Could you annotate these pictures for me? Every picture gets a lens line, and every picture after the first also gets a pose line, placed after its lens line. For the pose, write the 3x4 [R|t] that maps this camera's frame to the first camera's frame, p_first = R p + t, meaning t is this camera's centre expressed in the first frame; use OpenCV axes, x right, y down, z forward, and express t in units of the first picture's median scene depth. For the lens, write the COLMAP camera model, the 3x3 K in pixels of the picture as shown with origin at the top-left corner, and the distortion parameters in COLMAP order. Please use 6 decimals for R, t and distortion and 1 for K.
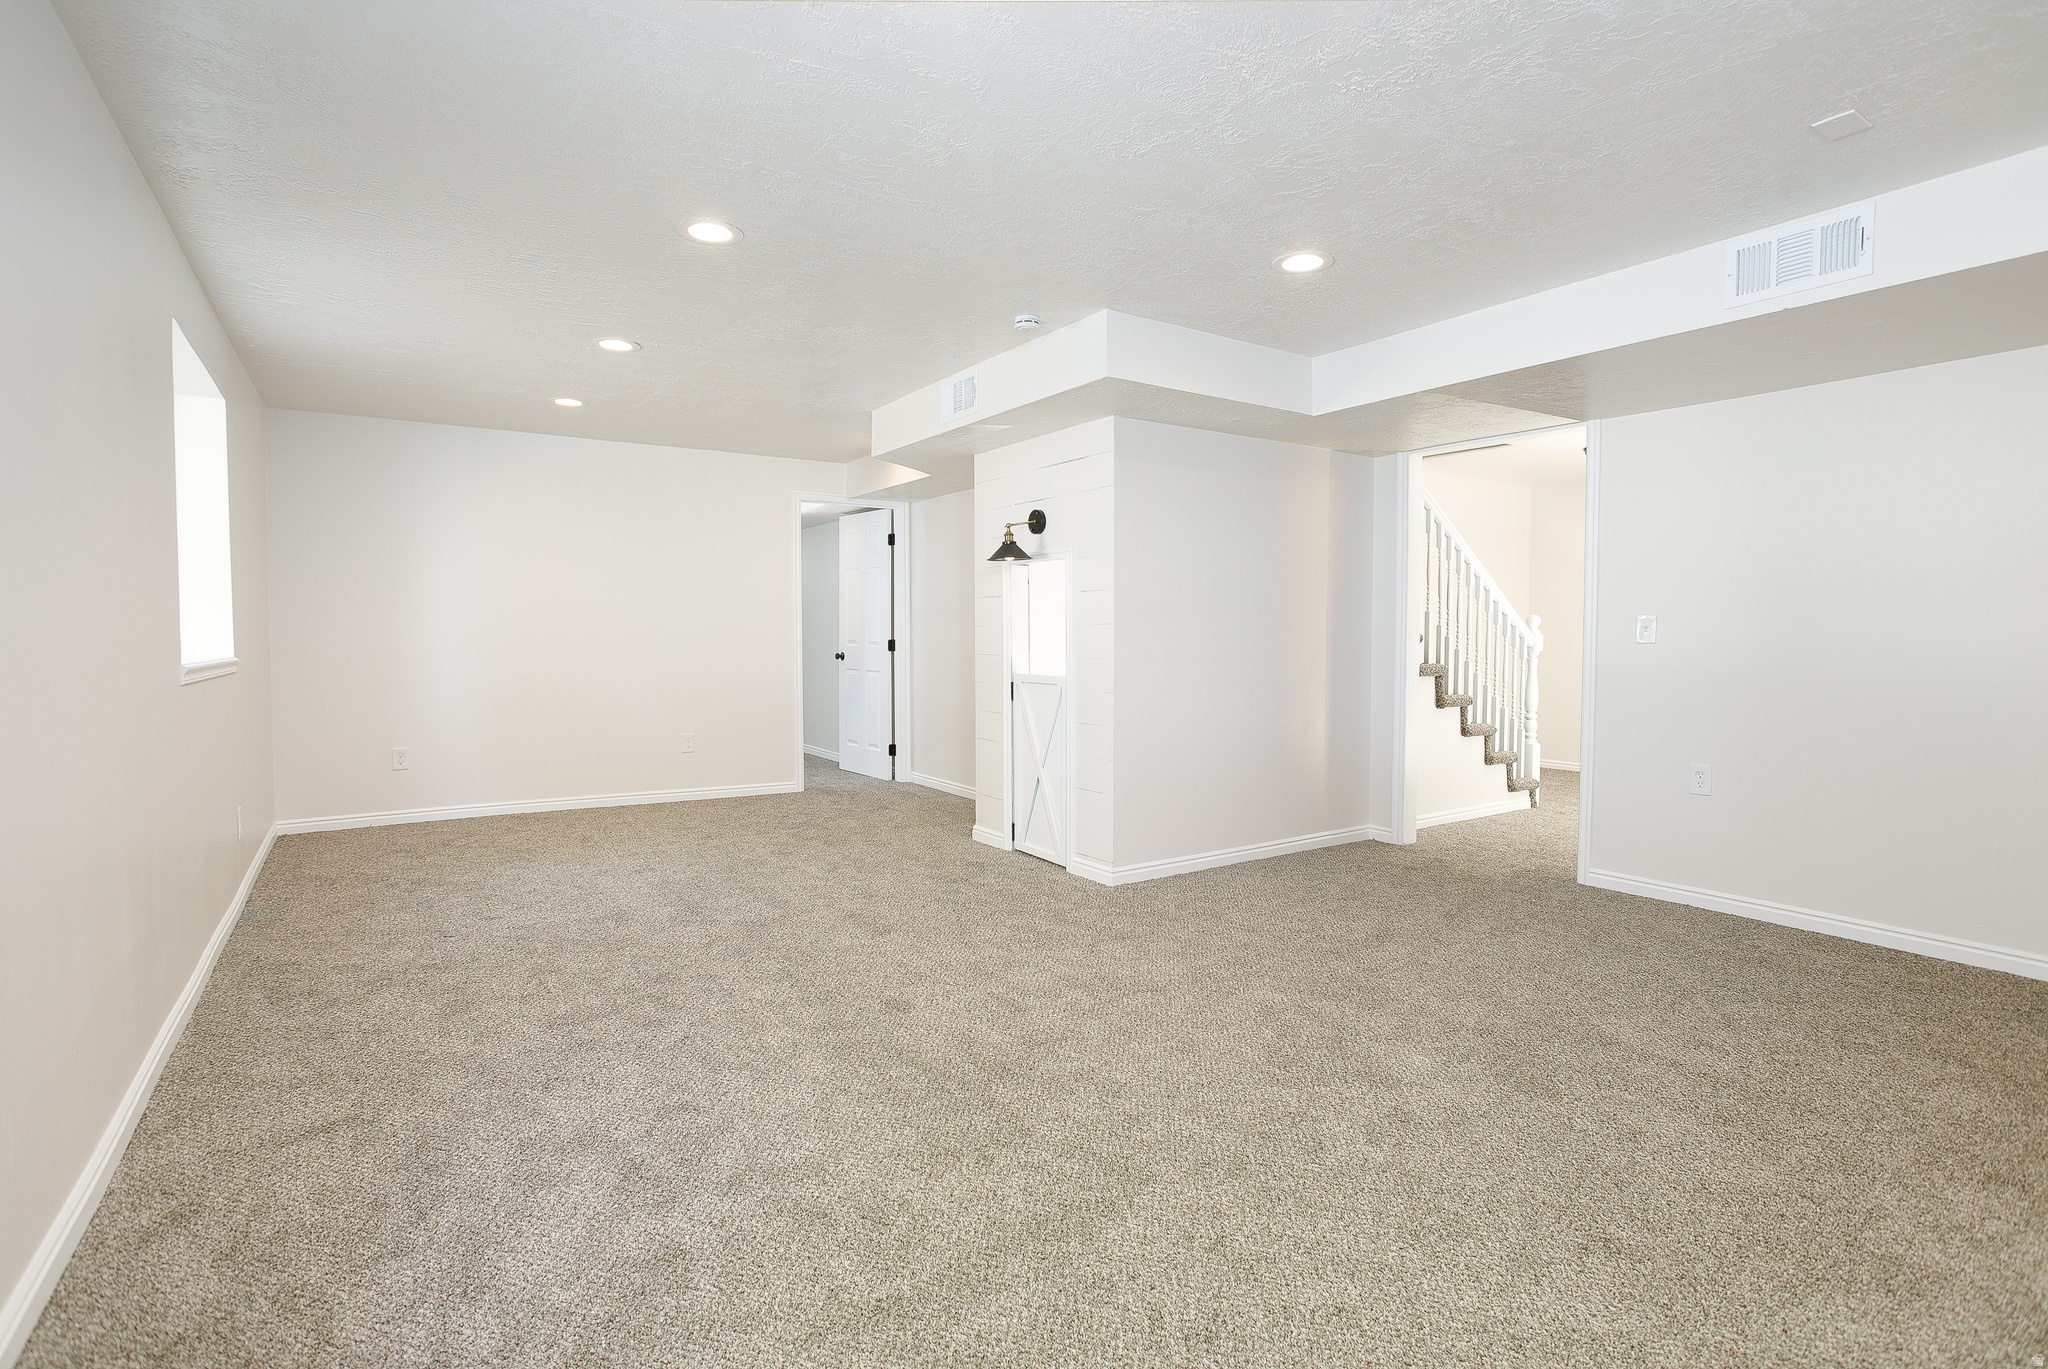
lens RADIAL K [[1002.3, 0, 1024.0], [0, 1002.3, 684.5], [0, 0, 1]] dist [-0.013838, 0.000562]
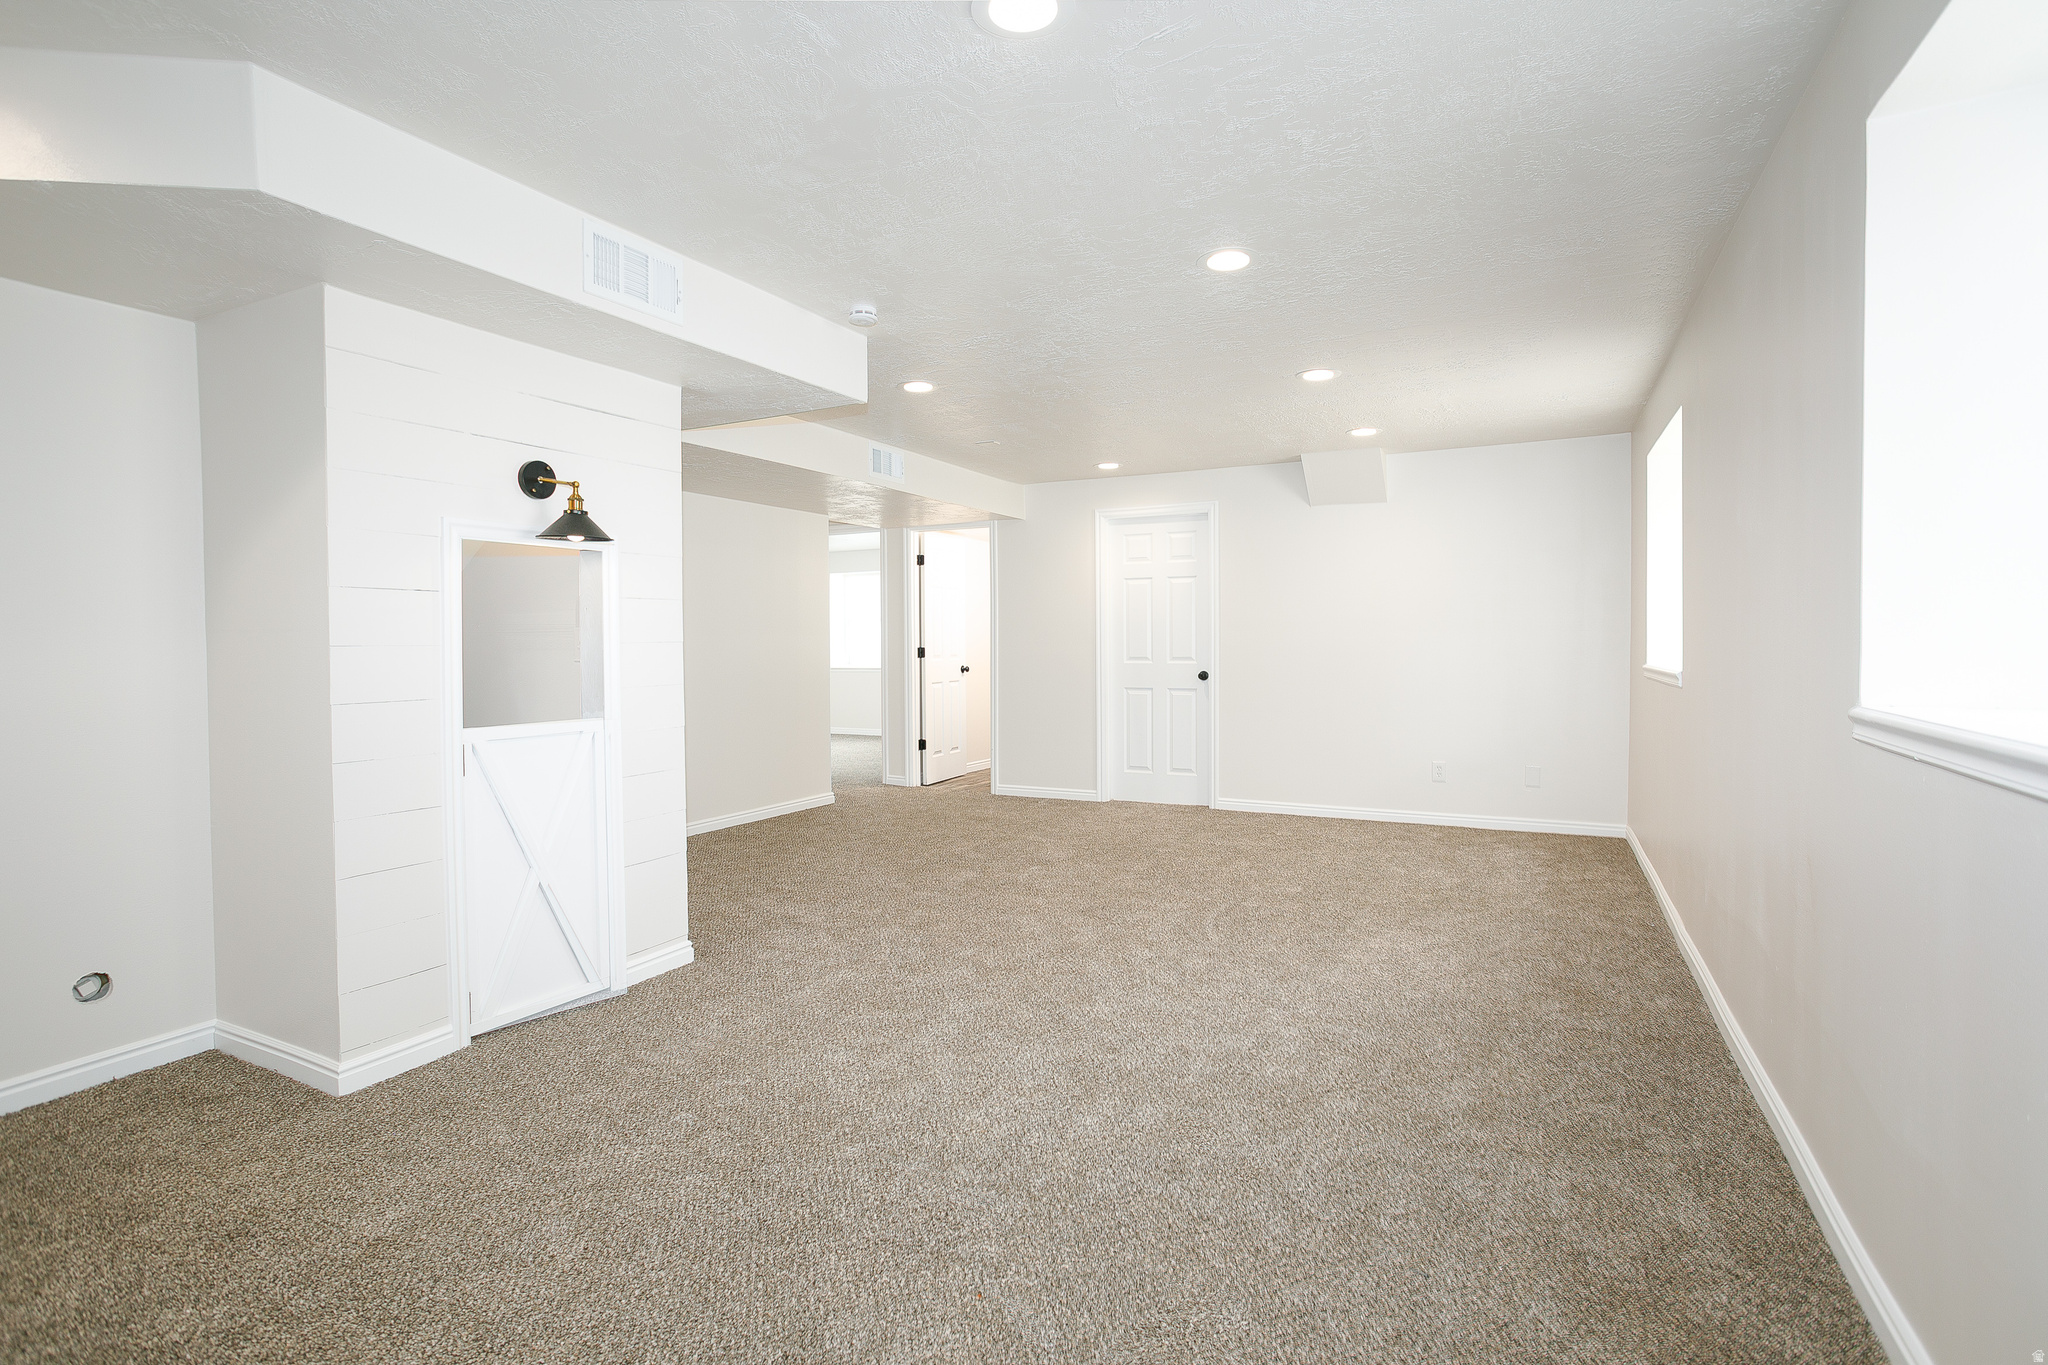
lens RADIAL K [[1002.3, 0, 1024.0], [0, 1002.3, 682.5], [0, 0, 1]] dist [-0.013838, 0.000562]
pose [[-0.485927, -0.033695, 0.873350, -0.704525], [0.051464, 0.996420, 0.067077, -0.063078], [-0.872483, 0.077541, -0.482453, 1.071382]]
